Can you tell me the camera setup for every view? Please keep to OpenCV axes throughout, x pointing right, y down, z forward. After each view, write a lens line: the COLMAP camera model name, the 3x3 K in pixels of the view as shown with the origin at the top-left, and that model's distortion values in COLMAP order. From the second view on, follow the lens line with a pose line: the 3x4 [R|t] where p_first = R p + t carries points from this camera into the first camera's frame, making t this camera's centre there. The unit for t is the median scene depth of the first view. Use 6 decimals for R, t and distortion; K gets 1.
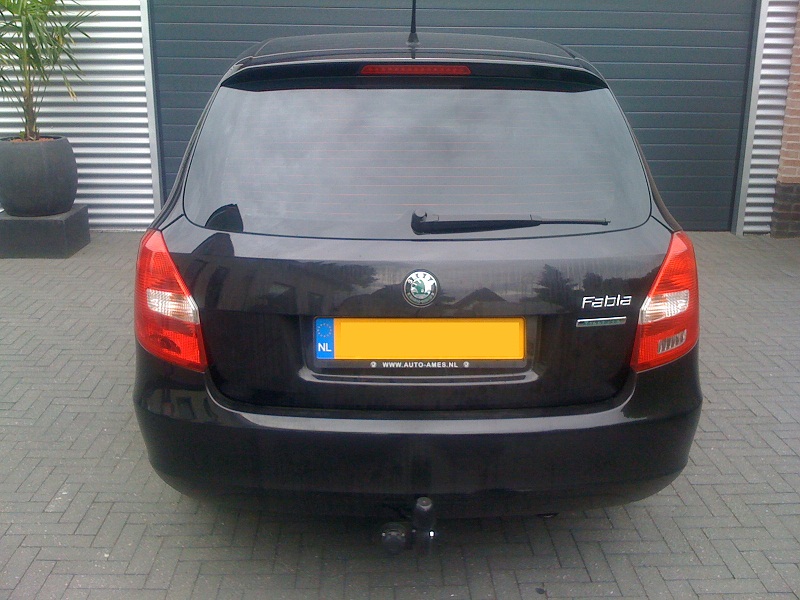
lens RADIAL K [[822.9, 0, 400.0], [0, 822.9, 300.0], [0, 0, 1]] dist [0.002449, -0.175734]
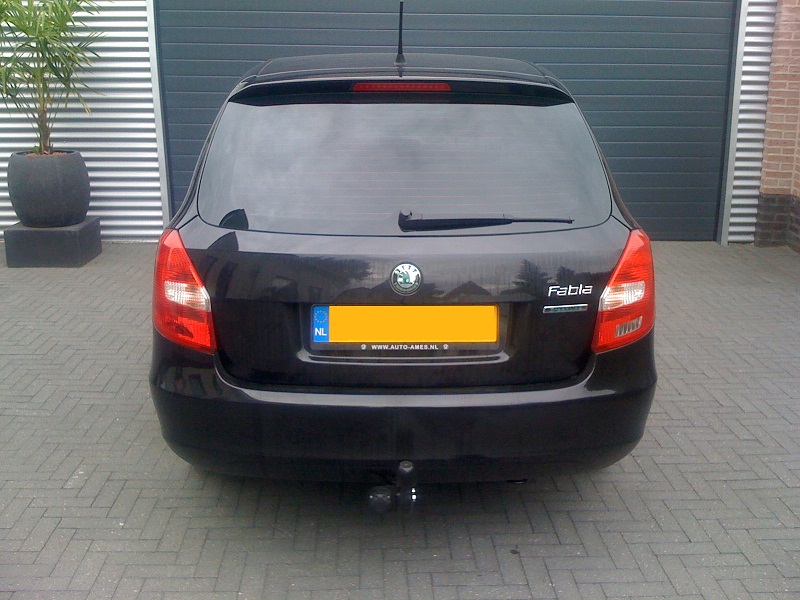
lens RADIAL K [[857.9, 0, 367.3], [0, 857.9, 300.5], [0, 0, 1]] dist [0.003663, -0.222787]
pose [[0.998874, 0.007807, -0.046791, 0.025113], [-0.009146, 0.999553, -0.028463, 0.045041], [0.046547, 0.028859, 0.998499, -0.161114]]
